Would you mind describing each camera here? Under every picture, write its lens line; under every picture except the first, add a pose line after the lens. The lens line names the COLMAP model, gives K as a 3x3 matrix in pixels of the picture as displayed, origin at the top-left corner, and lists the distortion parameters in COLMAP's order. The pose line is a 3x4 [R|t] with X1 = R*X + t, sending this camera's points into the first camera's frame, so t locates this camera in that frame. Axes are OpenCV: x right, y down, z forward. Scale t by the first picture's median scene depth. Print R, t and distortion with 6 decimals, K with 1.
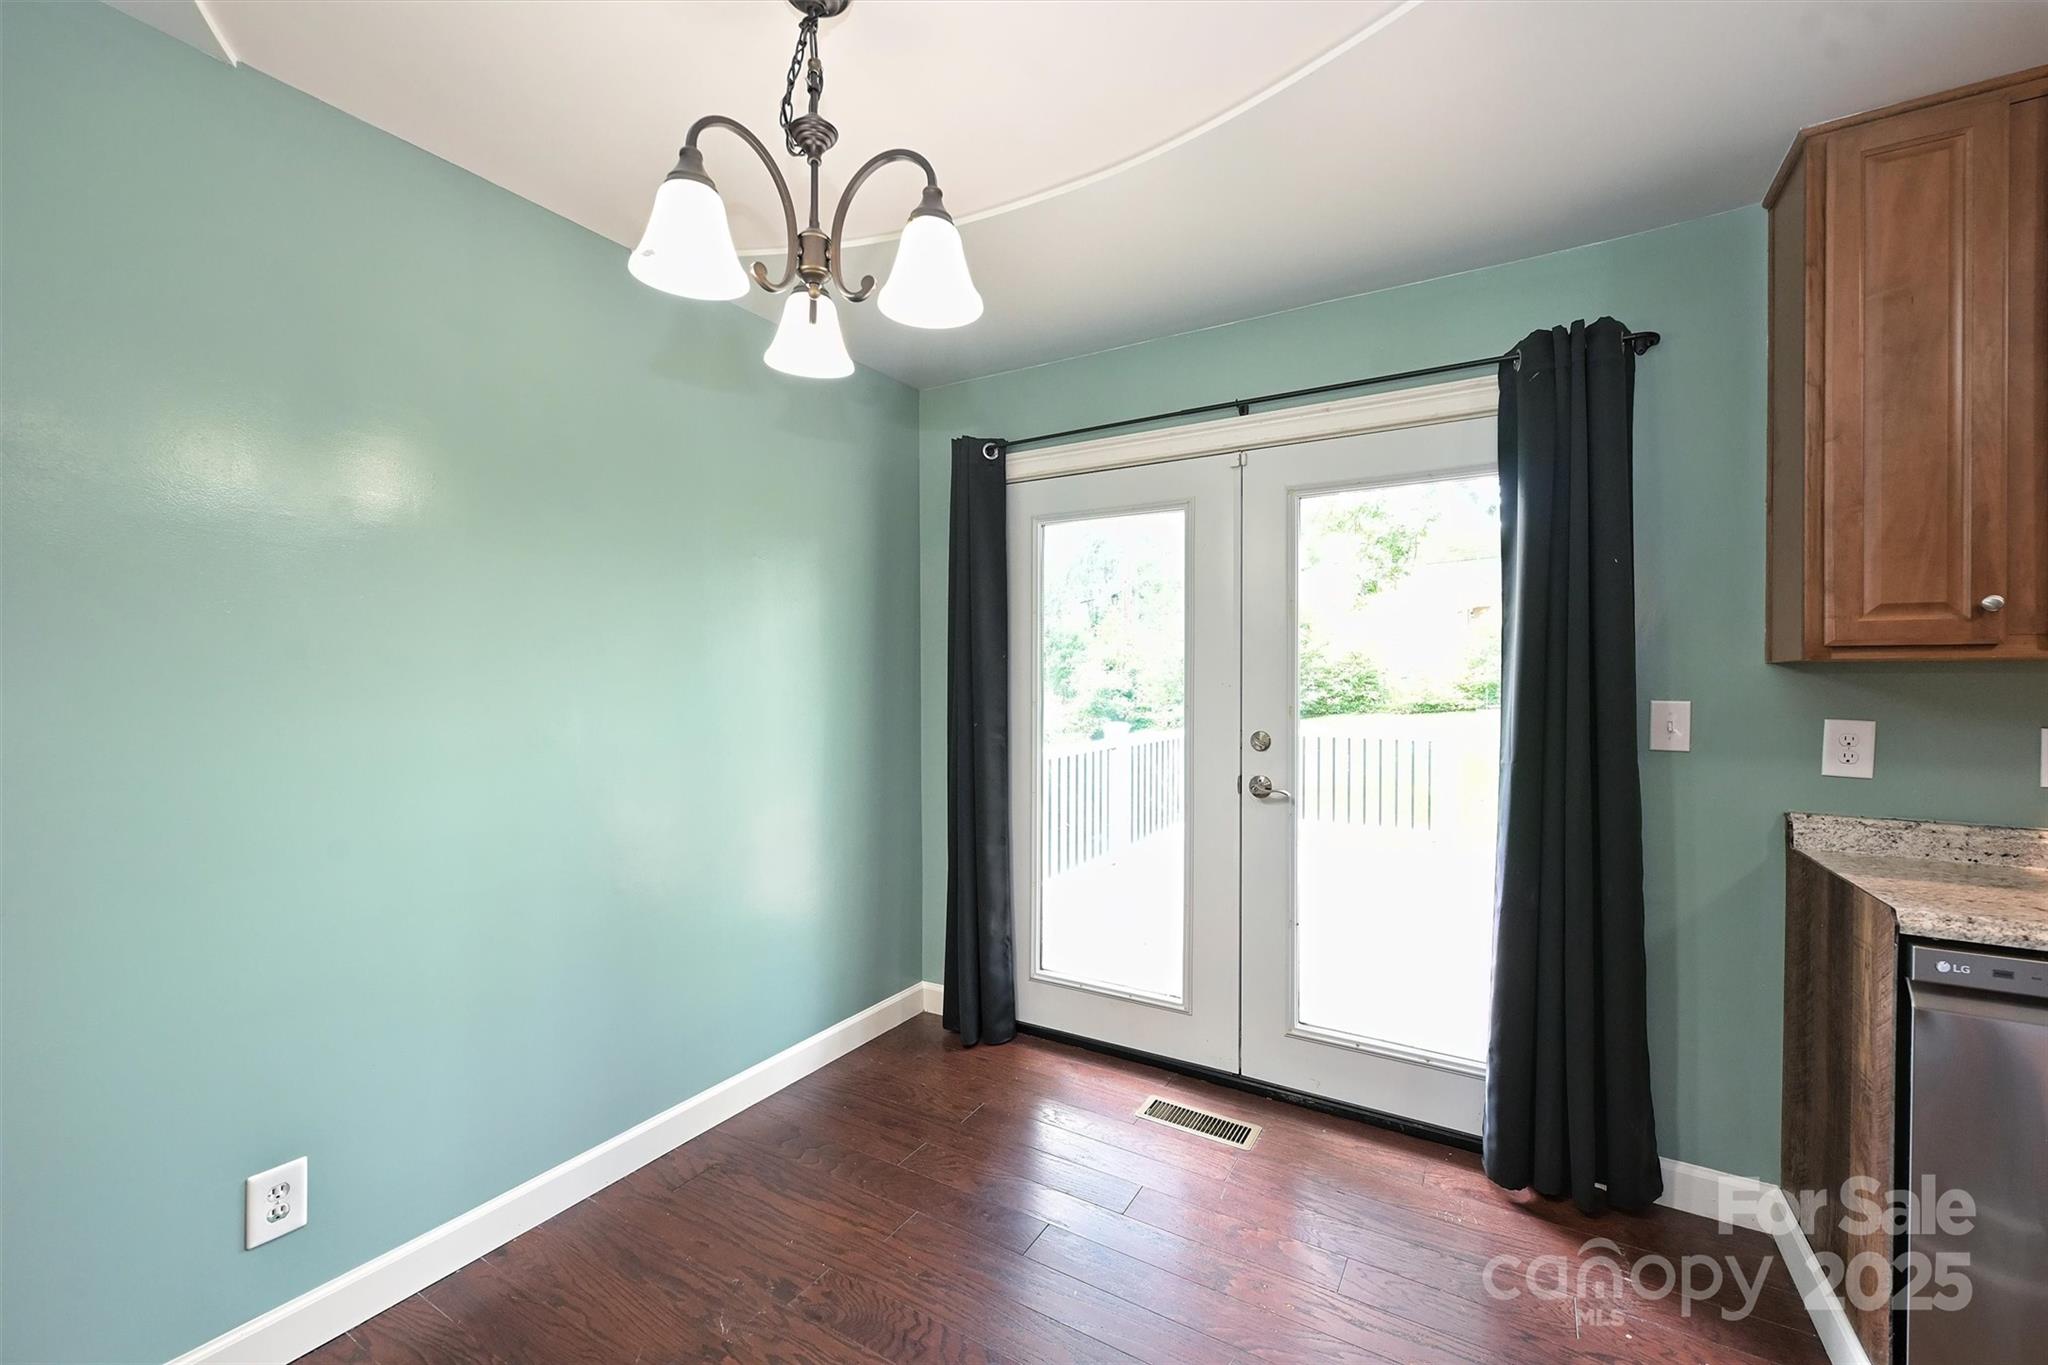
lens RADIAL K [[831.5, 0, 1002.0], [0, 831.5, 686.5], [0, 0, 1]] dist [-0.001161, -0.000419]
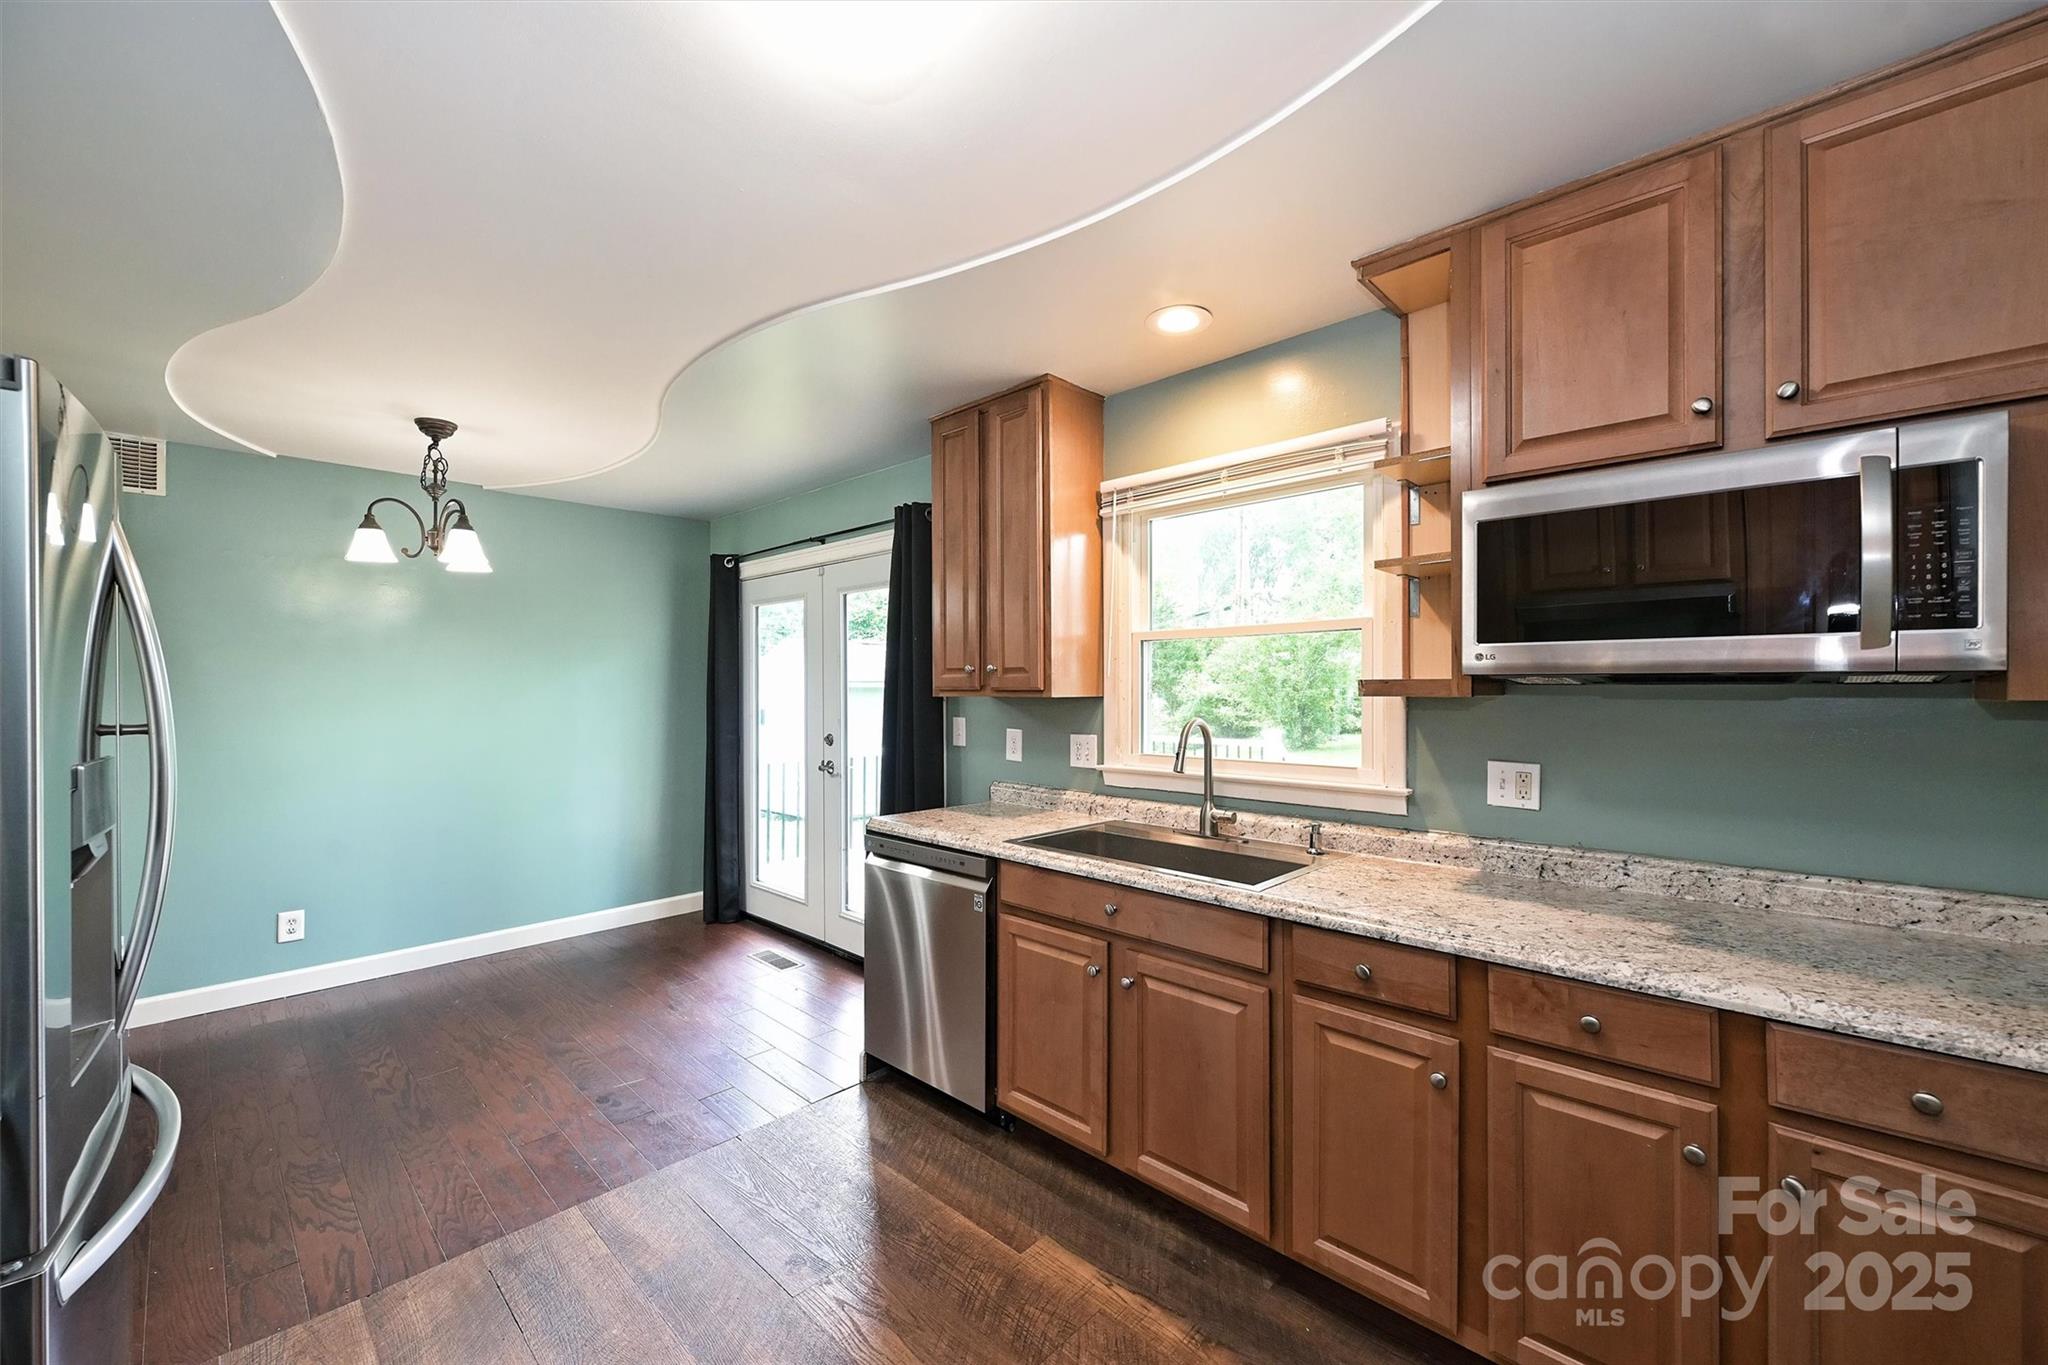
lens RADIAL K [[805.6, 0, 1003.6], [0, 805.6, 688.5], [0, 0, 1]] dist [-0.000903, -0.000303]
pose [[0.975739, -0.004717, -0.218887, 1.151037], [0.003140, 0.999967, -0.007555, -0.027569], [0.218916, 0.006685, 0.975721, -0.573266]]
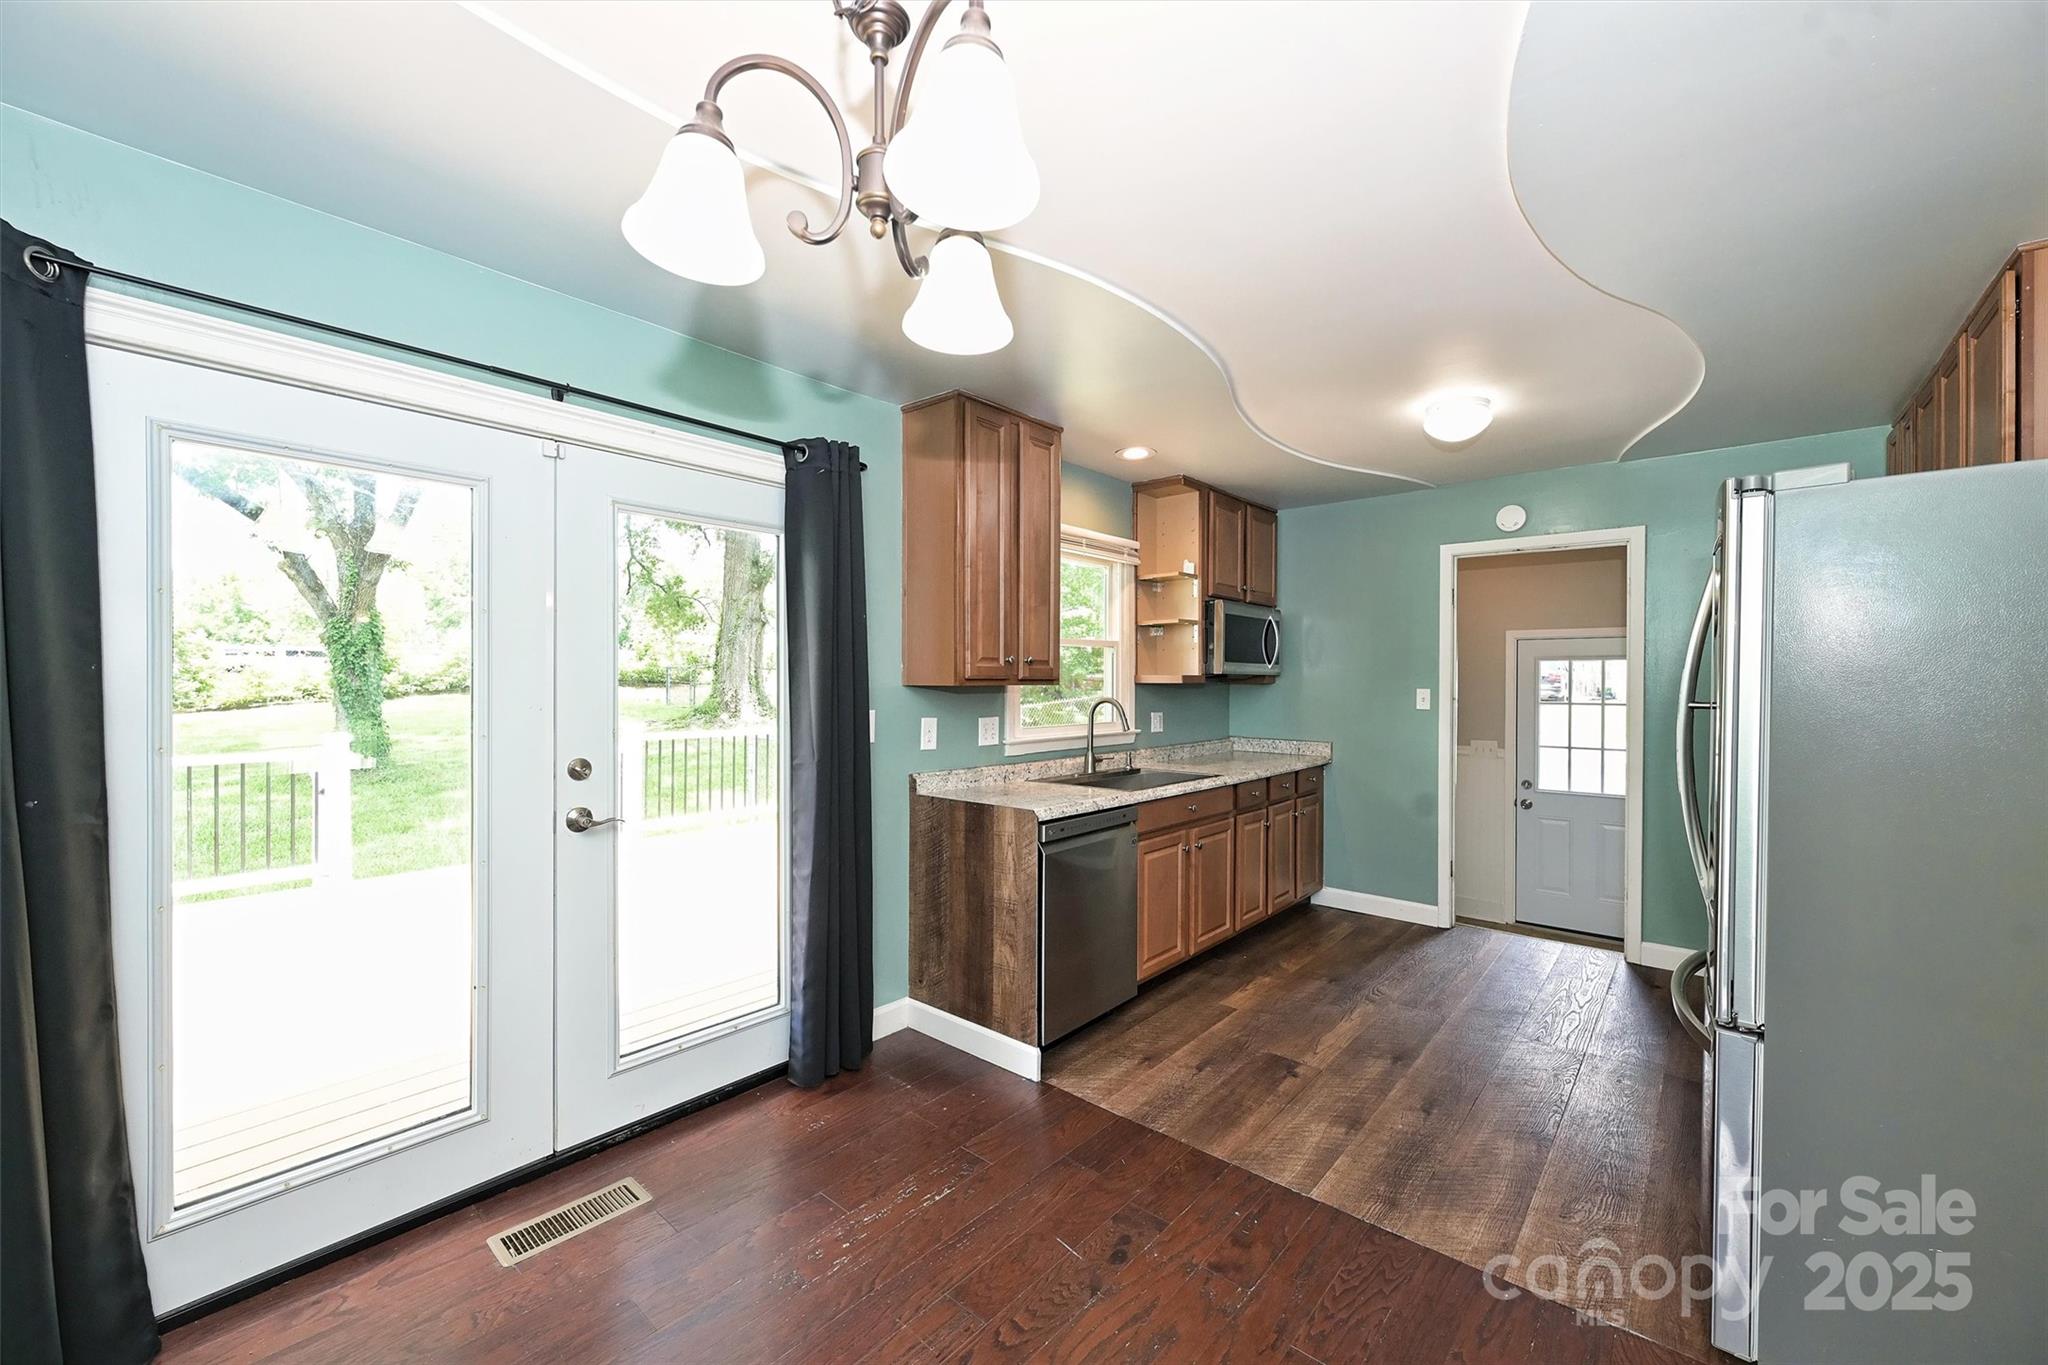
lens RADIAL K [[806.8, 0, 1030.4], [0, 806.8, 688.7], [0, 0, 1]] dist [-0.001440, -0.000250]
pose [[0.150237, -0.011185, 0.988587, -0.553261], [0.006136, 0.999927, 0.010381, -0.032350], [-0.988631, 0.004507, 0.150295, 0.439392]]
